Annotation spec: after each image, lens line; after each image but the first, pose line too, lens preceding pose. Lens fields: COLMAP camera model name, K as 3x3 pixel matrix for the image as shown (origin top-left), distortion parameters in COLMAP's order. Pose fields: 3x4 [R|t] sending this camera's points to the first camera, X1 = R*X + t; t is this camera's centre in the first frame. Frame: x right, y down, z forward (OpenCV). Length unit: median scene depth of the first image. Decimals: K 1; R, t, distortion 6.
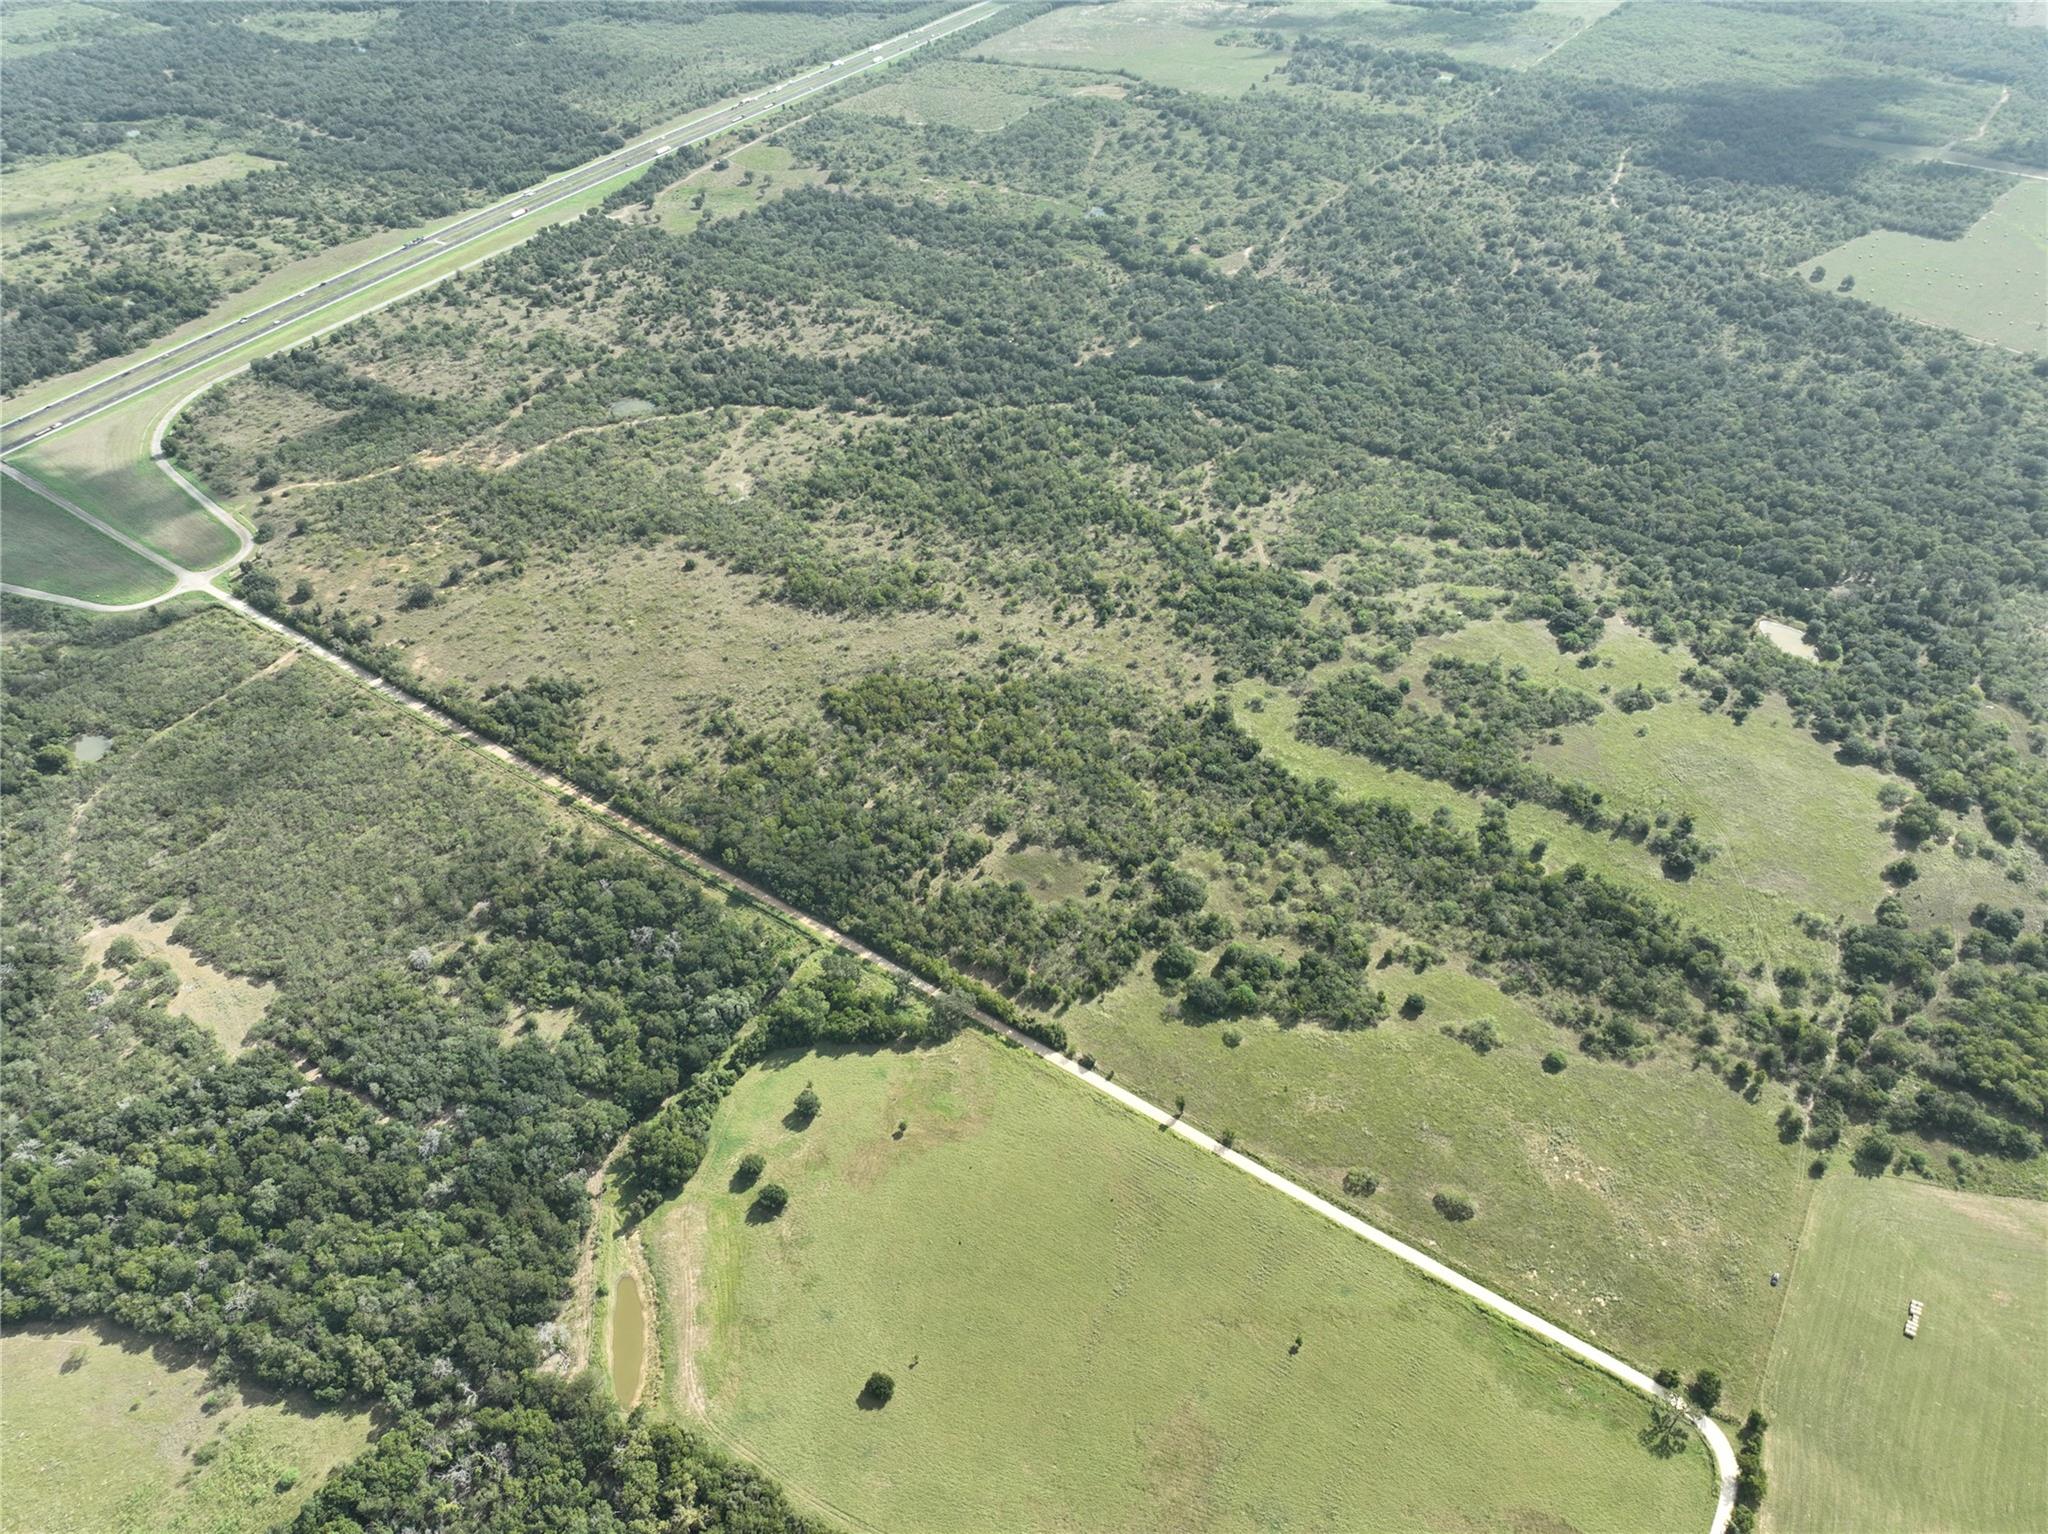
lens RADIAL K [[1418.4, 0, 1025.8], [0, 1418.4, 765.9], [0, 0, 1]] dist [0.009043, -0.002097]
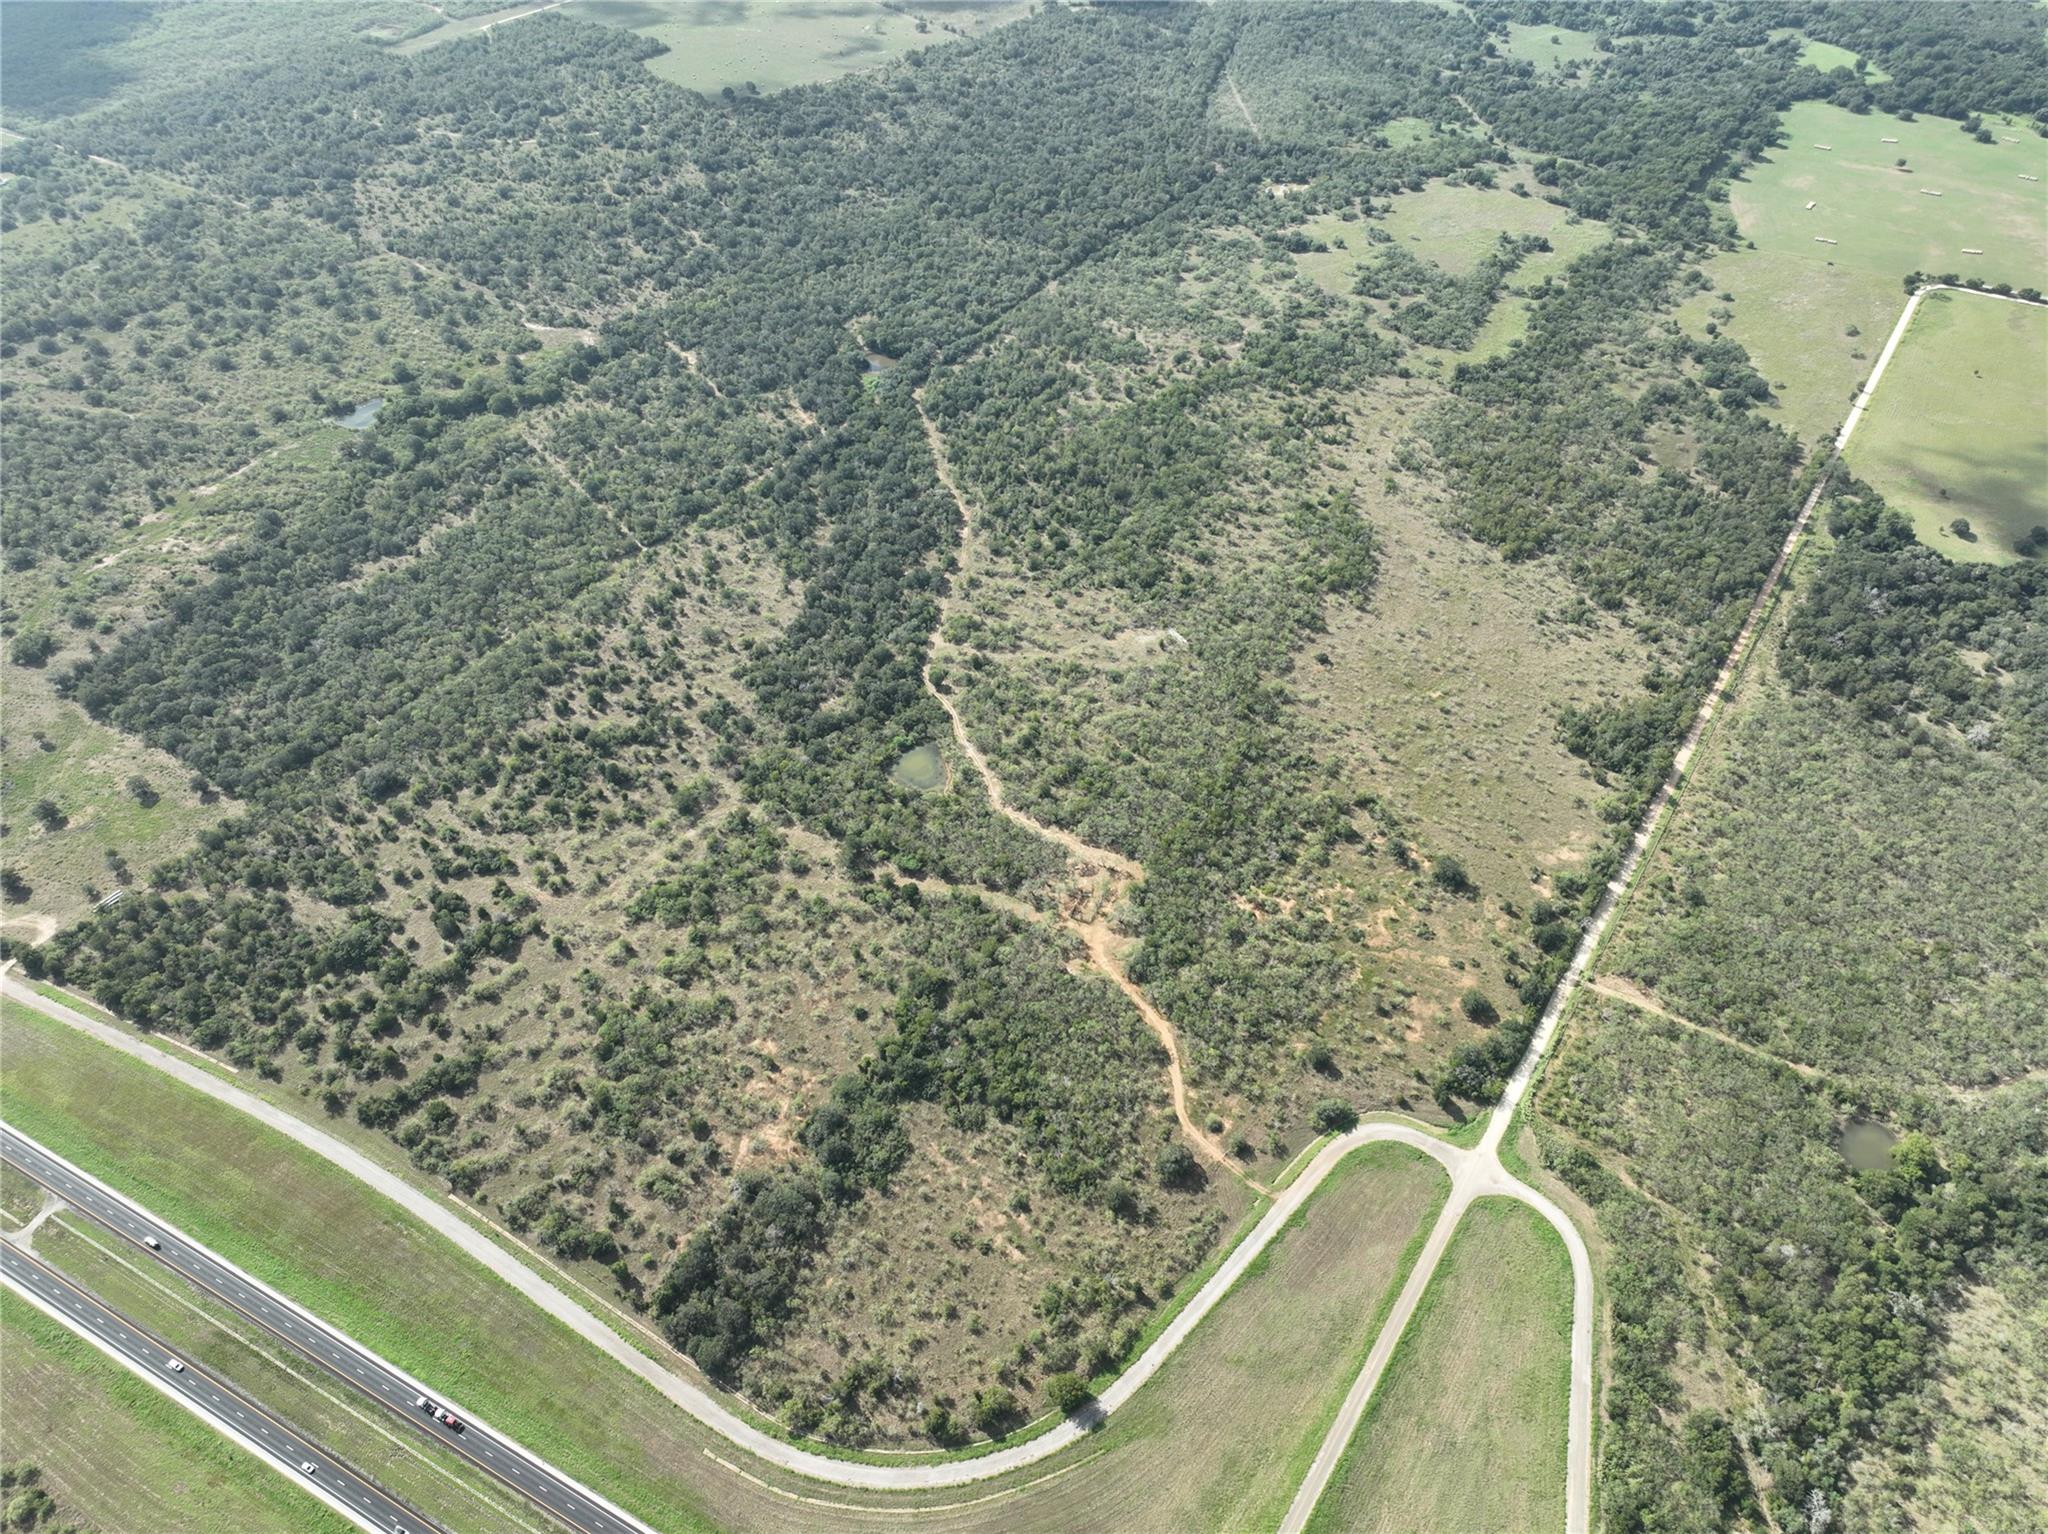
lens RADIAL K [[1418.4, 0, 1025.5], [0, 1418.4, 767.8], [0, 0, 1]] dist [0.009043, -0.002097]
pose [[-0.011009, -0.688342, 0.725302, -0.935460], [0.661923, 0.538657, 0.521255, -0.697572], [-0.749491, 0.485833, 0.449700, 0.803908]]
